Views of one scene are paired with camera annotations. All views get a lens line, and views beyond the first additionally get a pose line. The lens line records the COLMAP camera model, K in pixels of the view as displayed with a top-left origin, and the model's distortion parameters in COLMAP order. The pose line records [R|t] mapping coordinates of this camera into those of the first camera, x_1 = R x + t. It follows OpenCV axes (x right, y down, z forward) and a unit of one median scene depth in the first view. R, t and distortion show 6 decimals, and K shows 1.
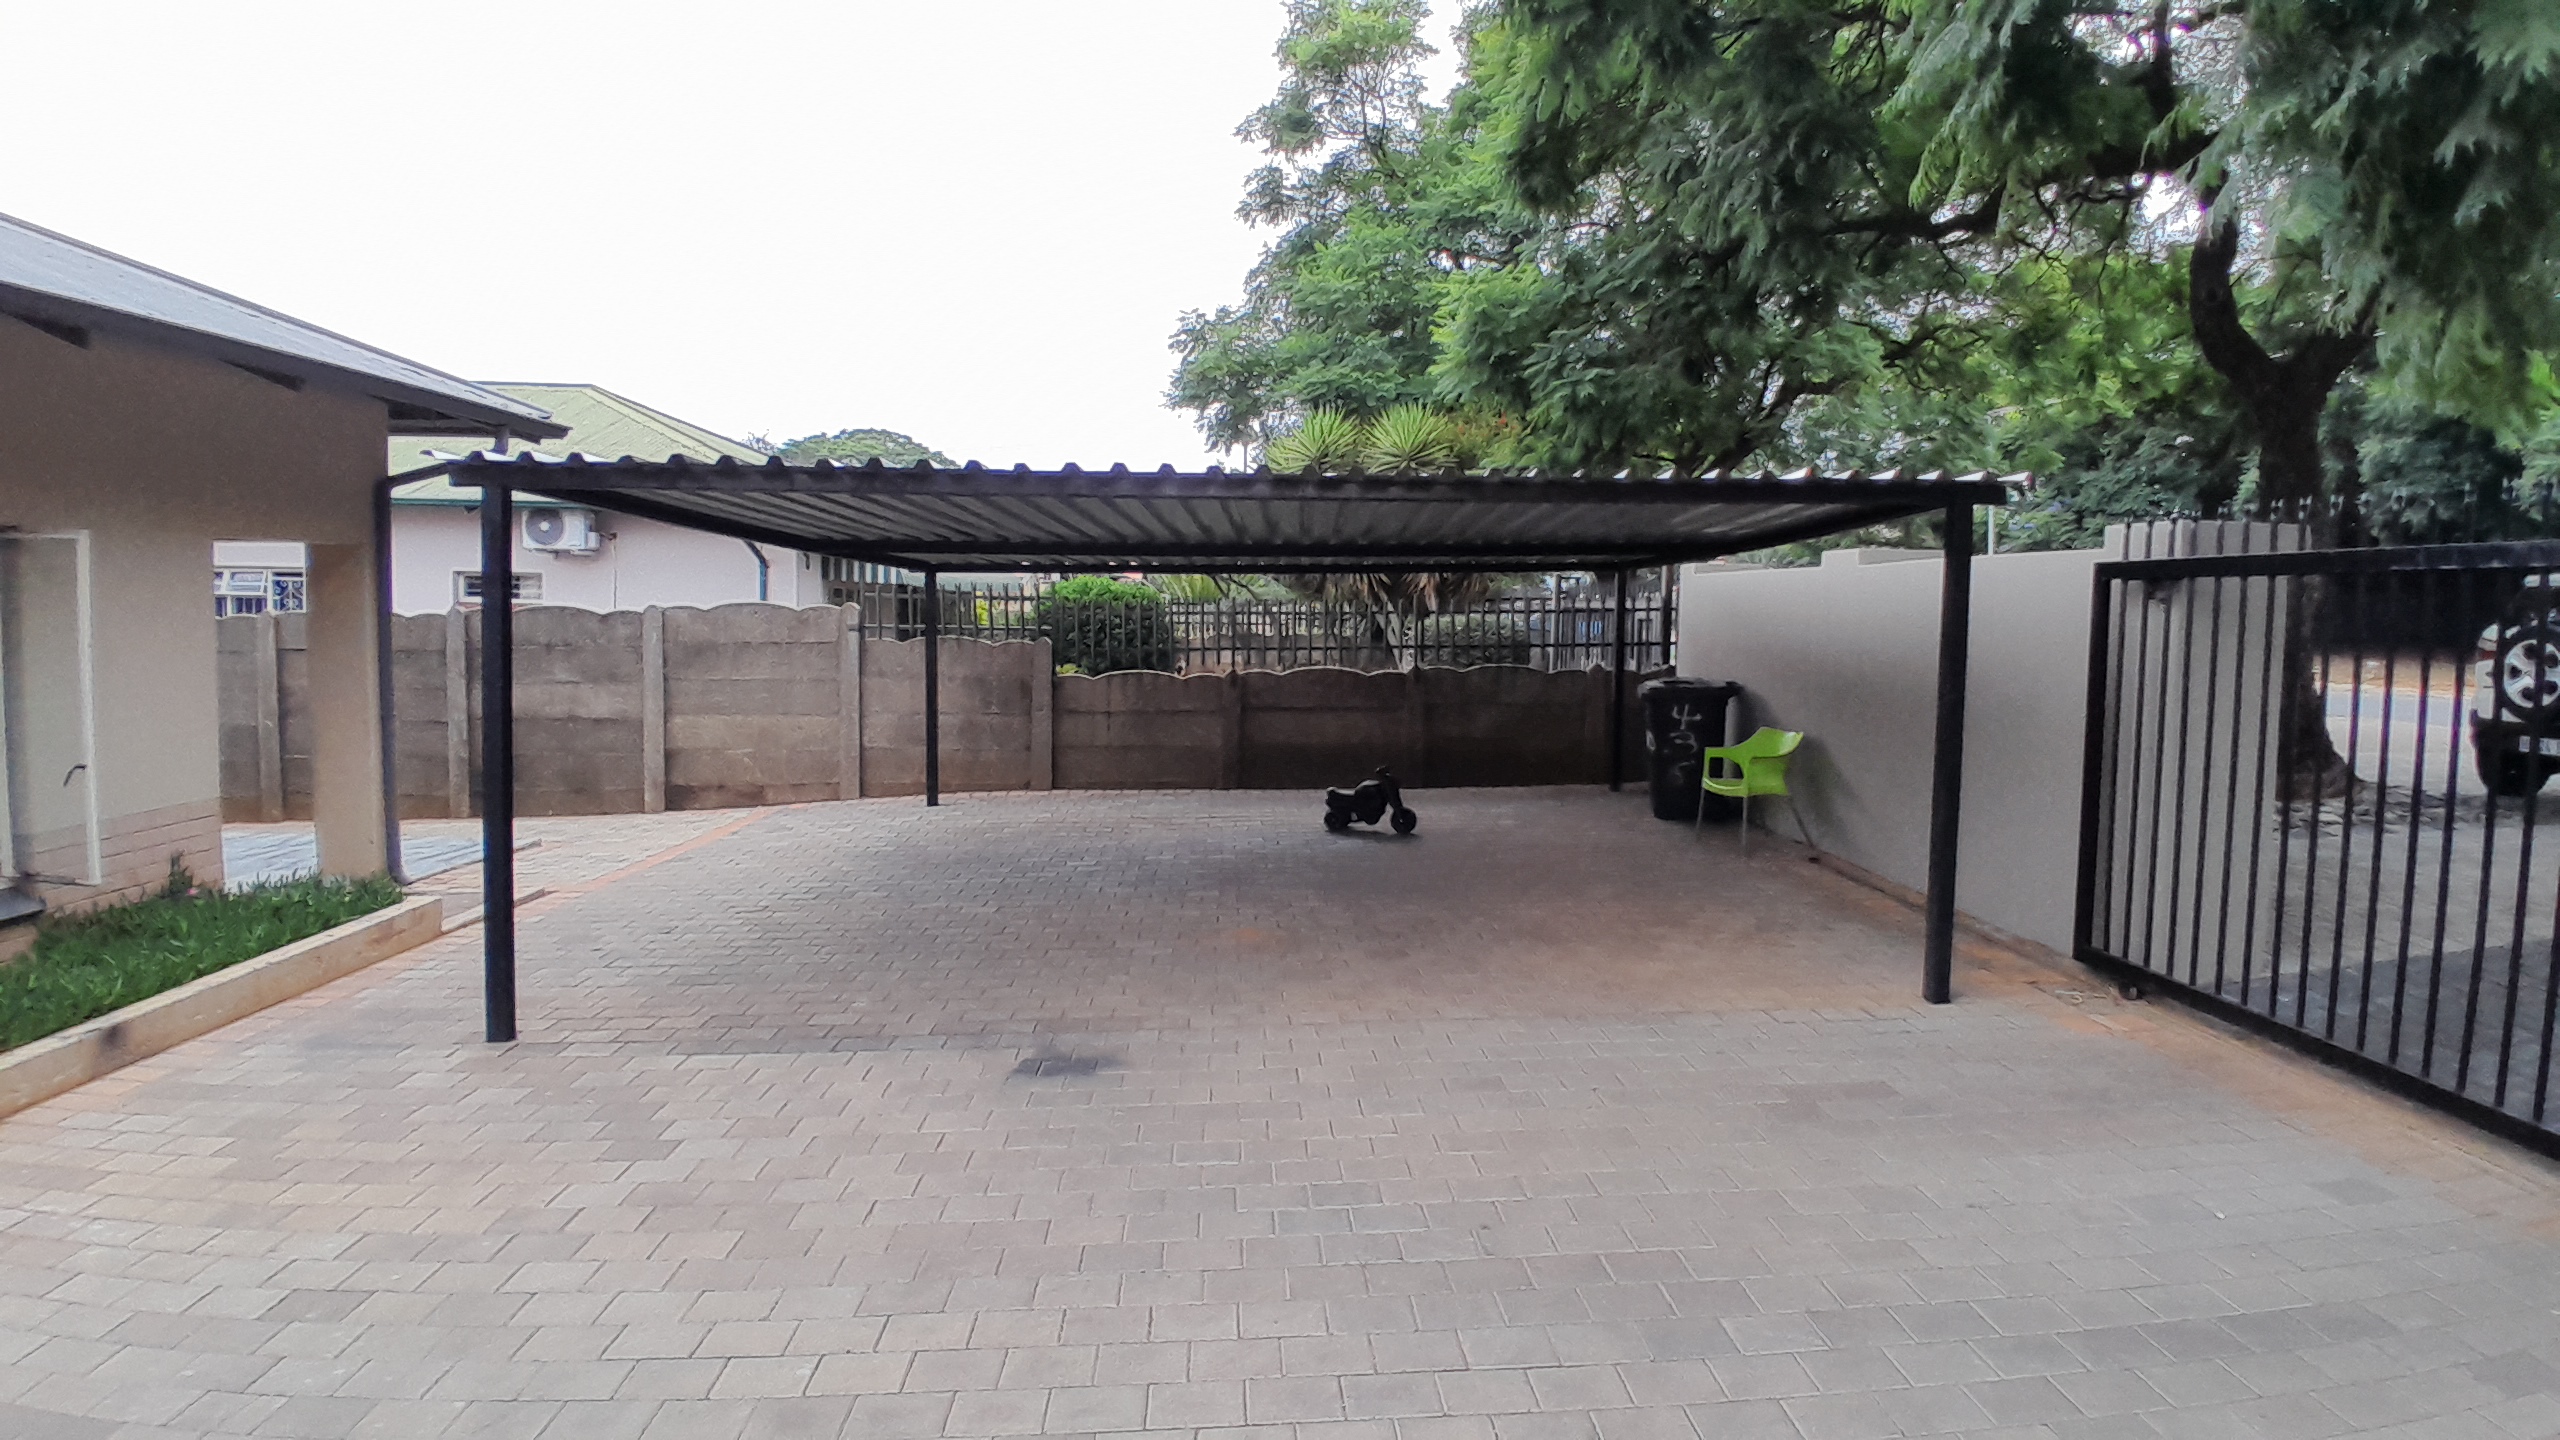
lens RADIAL K [[1276.1, 0, 1321.1], [0, 1276.1, 696.7], [0, 0, 1]] dist [0.013106, -0.053880]
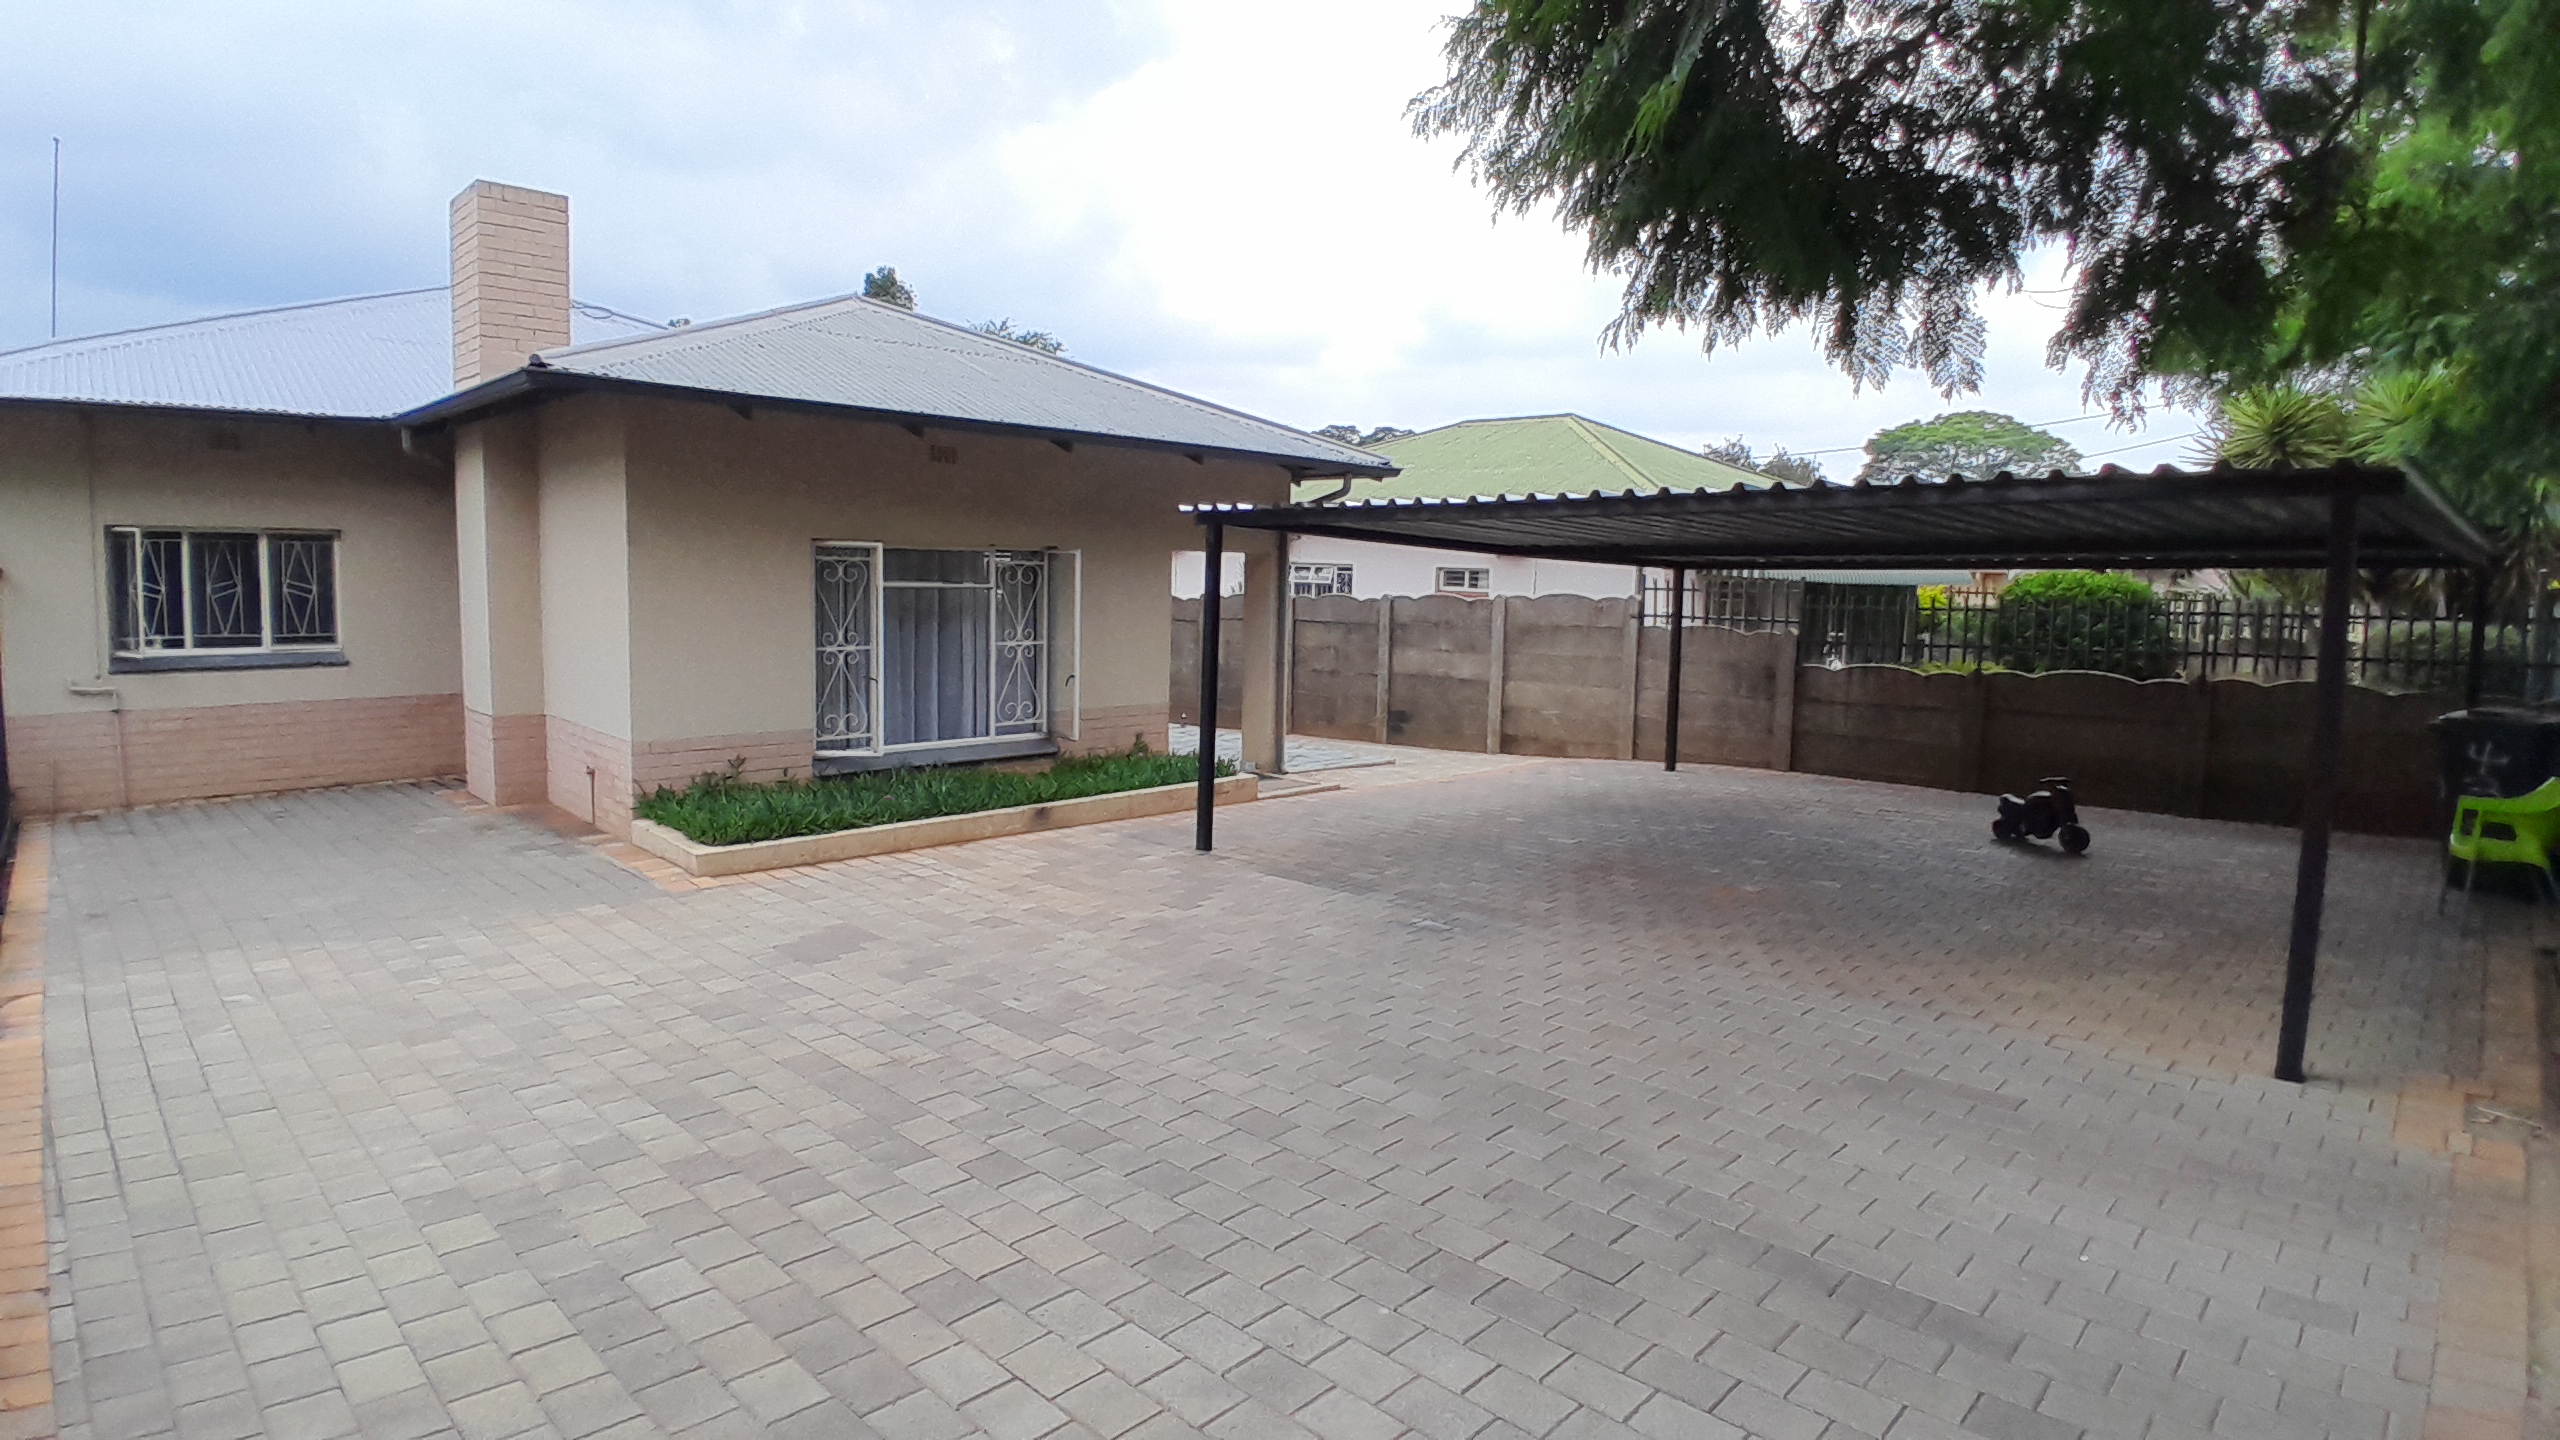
lens RADIAL K [[1276.3, 0, 1308.7], [0, 1276.3, 688.8], [0, 0, 1]] dist [0.025414, -0.063300]
pose [[0.678090, 0.065869, -0.732021, 0.318281], [-0.064961, 0.997449, 0.029578, -0.001789], [0.732103, 0.027496, 0.680639, -0.029946]]
